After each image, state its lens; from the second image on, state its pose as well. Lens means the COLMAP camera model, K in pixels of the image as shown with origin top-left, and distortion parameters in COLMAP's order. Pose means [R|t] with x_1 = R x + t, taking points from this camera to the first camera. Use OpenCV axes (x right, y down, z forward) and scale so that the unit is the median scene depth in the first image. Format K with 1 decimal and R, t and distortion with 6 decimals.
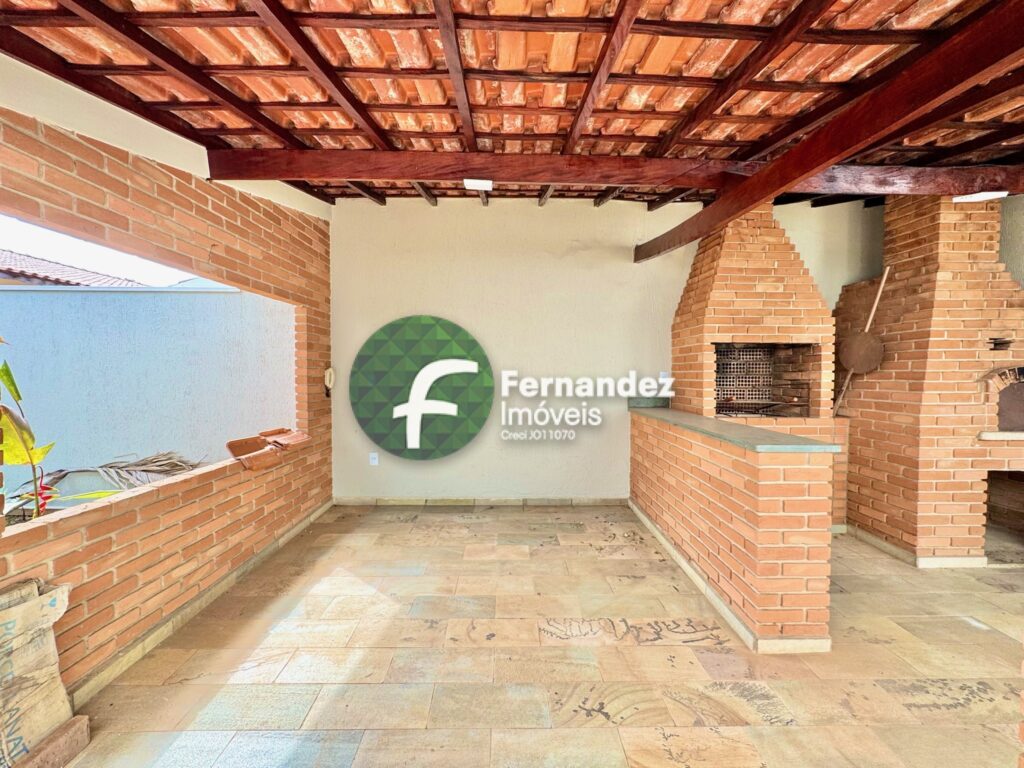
lens RADIAL K [[411.9, 0, 516.2], [0, 411.9, 381.2], [0, 0, 1]] dist [-0.003369, 0.001135]
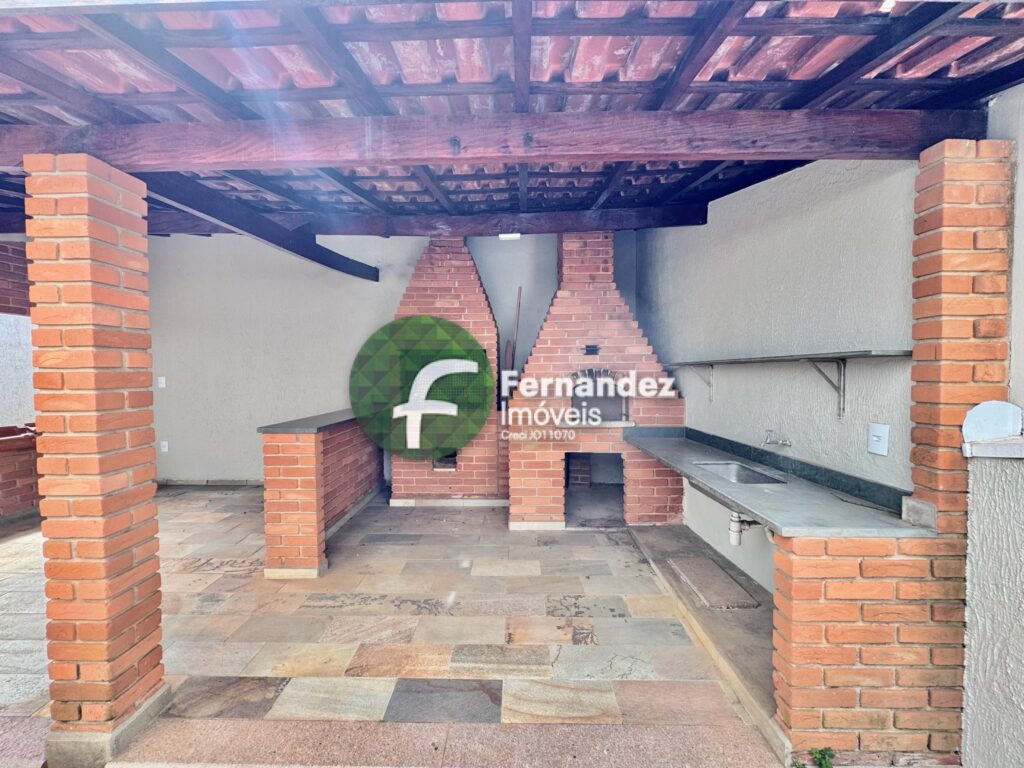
lens RADIAL K [[411.9, 0, 512.8], [0, 411.9, 381.1], [0, 0, 1]] dist [-0.003369, 0.001135]
pose [[0.999470, -0.004682, -0.032211, 0.927259], [0.004730, 0.999988, 0.001422, -0.000048], [0.032204, -0.001574, 0.999480, -0.223458]]
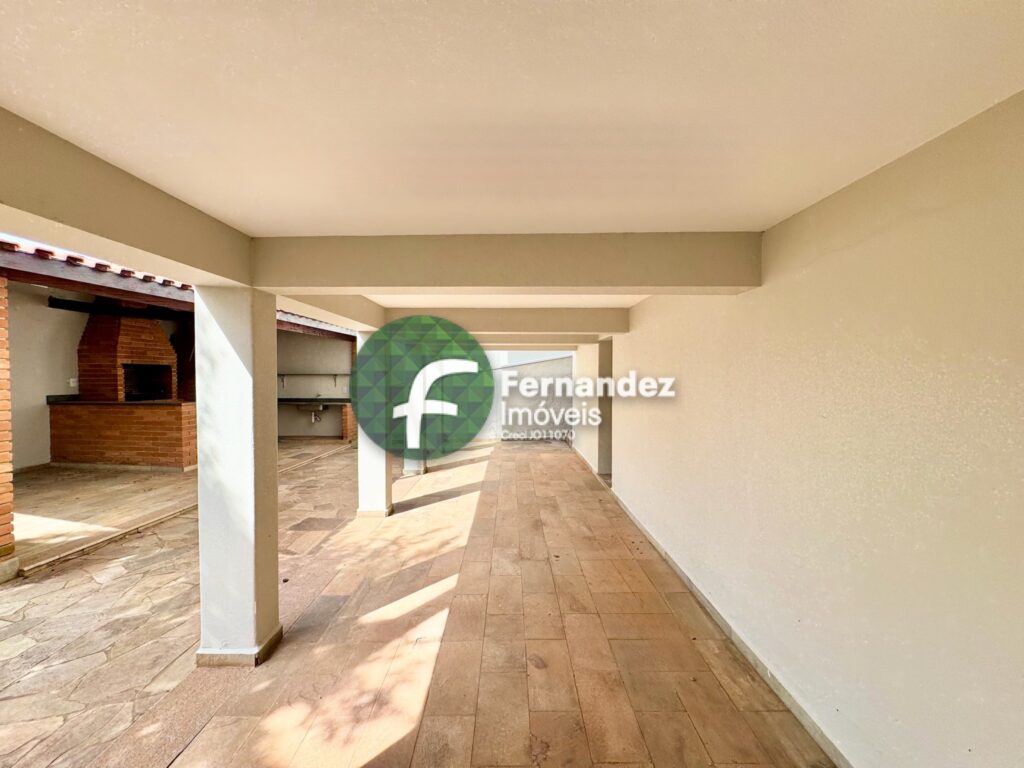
lens RADIAL K [[411.9, 0, 509.6], [0, 411.9, 386.4], [0, 0, 1]] dist [-0.003369, 0.001135]
pose [[0.045669, -0.025904, 0.998621, -1.430467], [0.020919, 0.999469, 0.024969, 0.005363], [-0.998738, 0.019749, 0.046187, -0.946175]]
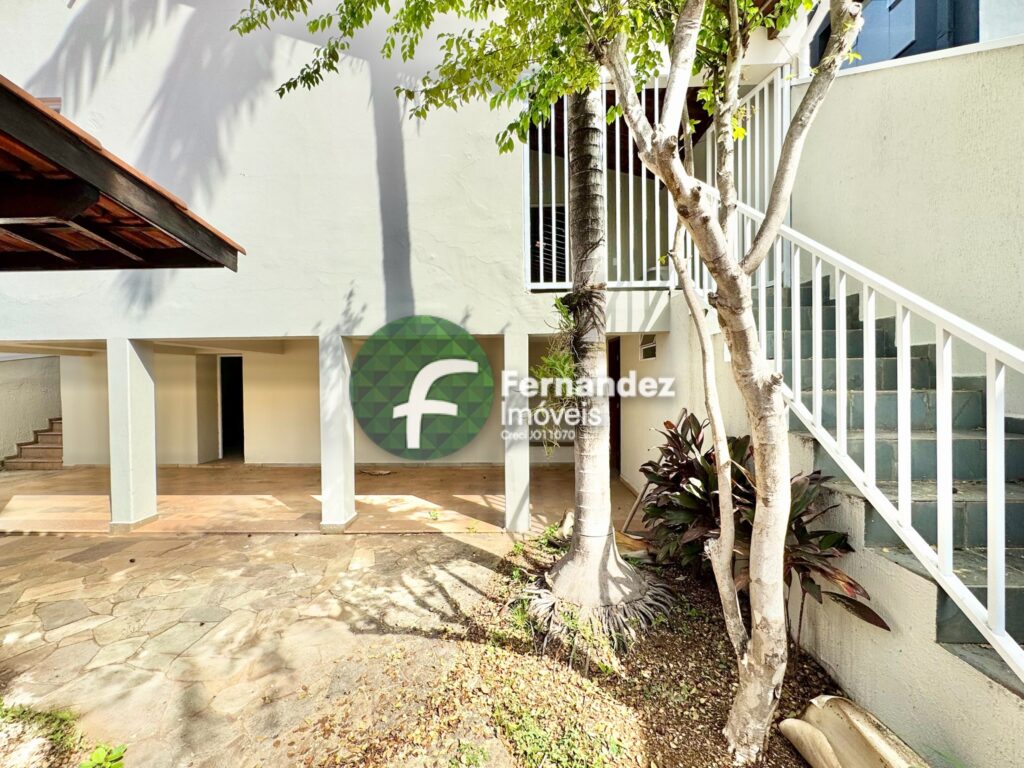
lens RADIAL K [[411.9, 0, 507.4], [0, 411.9, 381.8], [0, 0, 1]] dist [-0.003369, 0.001135]
pose [[-0.997422, 0.013323, 0.070513, -1.411139], [0.015753, 0.999297, 0.034017, -0.037161], [-0.070011, 0.035041, -0.996931, 0.760761]]
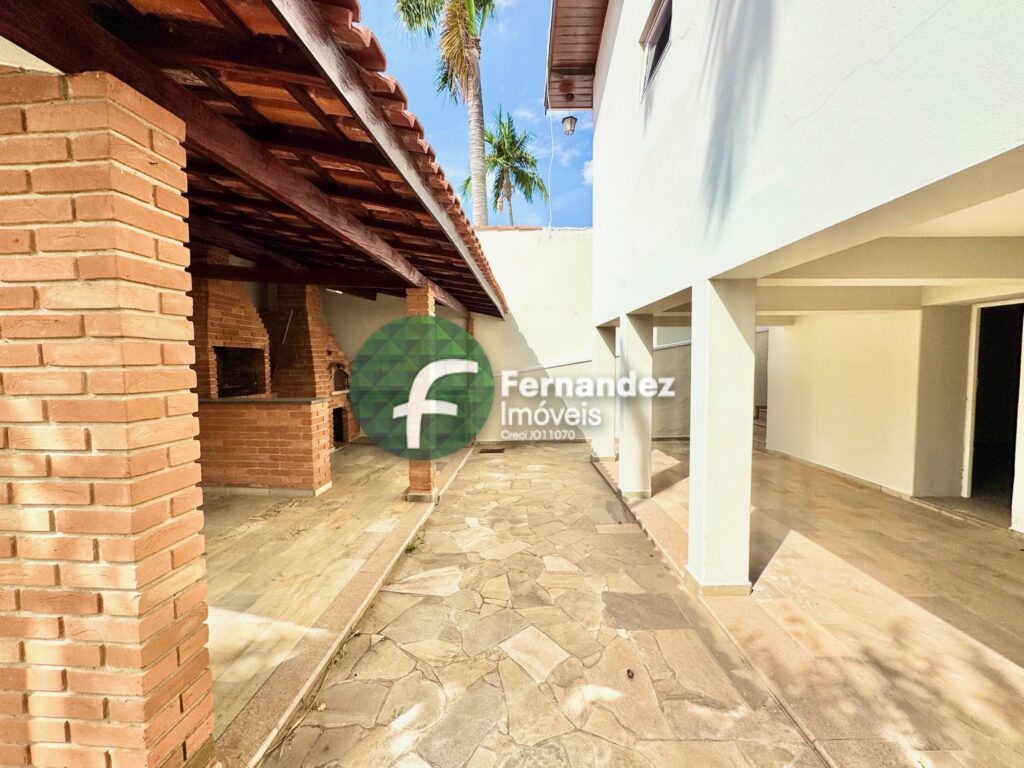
lens RADIAL K [[411.9, 0, 511.3], [0, 411.9, 384.4], [0, 0, 1]] dist [-0.003369, 0.001135]
pose [[0.043932, -0.052079, 0.997676, -0.933873], [0.029985, 0.998259, 0.050789, -0.002693], [-0.998584, 0.027684, 0.045417, -0.087984]]
